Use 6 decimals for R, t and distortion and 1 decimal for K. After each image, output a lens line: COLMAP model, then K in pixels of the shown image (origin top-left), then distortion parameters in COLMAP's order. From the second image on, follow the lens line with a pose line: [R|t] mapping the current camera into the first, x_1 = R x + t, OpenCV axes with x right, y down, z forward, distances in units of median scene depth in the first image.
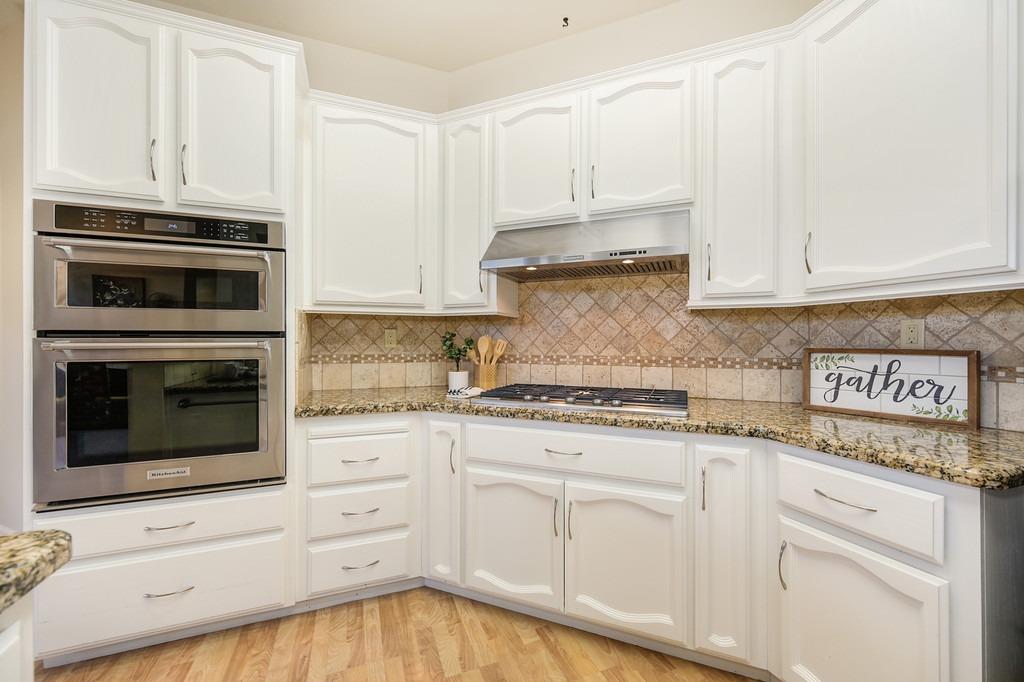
lens RADIAL K [[402.5, 0, 512.6], [0, 402.5, 338.3], [0, 0, 1]] dist [-0.001173, -0.000041]
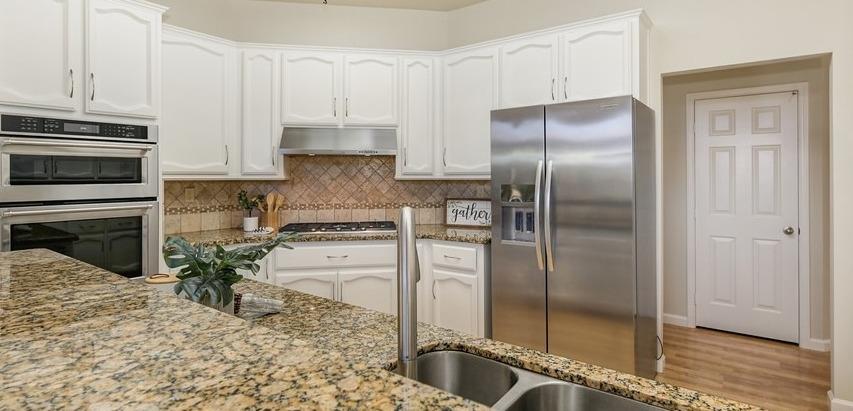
lens RADIAL K [[432.8, 0, 426.5], [0, 432.8, 205.5], [0, 0, 1]] dist [-0.000186, 0.000008]
pose [[0.858331, -0.037399, 0.511732, -0.542206], [0.000376, 0.997386, 0.072261, -0.102734], [-0.513097, -0.061832, 0.856101, -0.934674]]
